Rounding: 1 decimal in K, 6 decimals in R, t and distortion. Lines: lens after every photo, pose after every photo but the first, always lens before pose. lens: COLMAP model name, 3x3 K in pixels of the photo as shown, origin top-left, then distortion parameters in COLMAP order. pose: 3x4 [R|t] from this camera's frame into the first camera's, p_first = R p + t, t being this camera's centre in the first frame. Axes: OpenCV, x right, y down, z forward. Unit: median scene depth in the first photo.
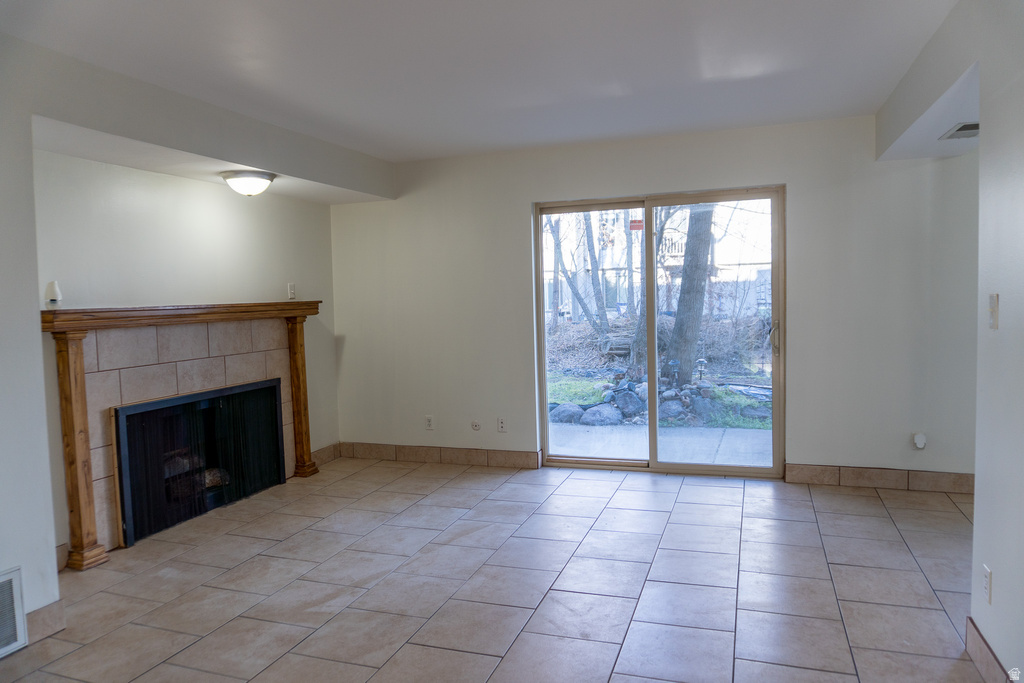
lens RADIAL K [[679.7, 0, 512.0], [0, 679.7, 341.5], [0, 0, 1]] dist [-0.024685, -0.000249]
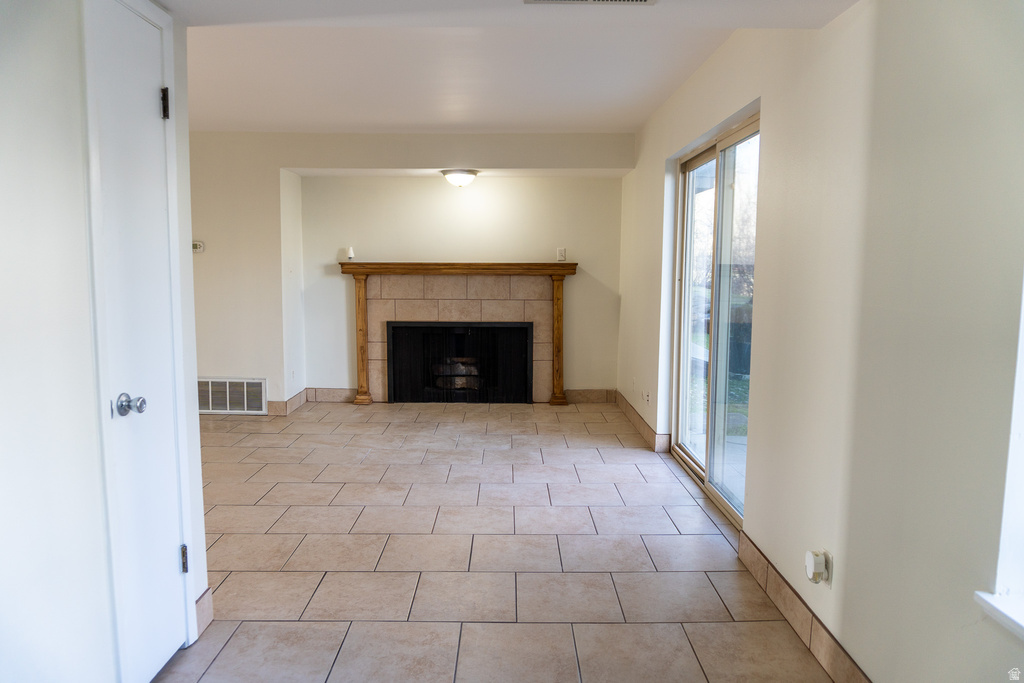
lens RADIAL K [[679.7, 0, 512.0], [0, 679.7, 341.5], [0, 0, 1]] dist [-0.024685, -0.000249]
pose [[0.341051, 0.134281, -0.930405, 0.940570], [-0.077124, 0.990405, 0.114670, -0.060689], [0.936876, 0.032648, 0.348134, 0.571589]]
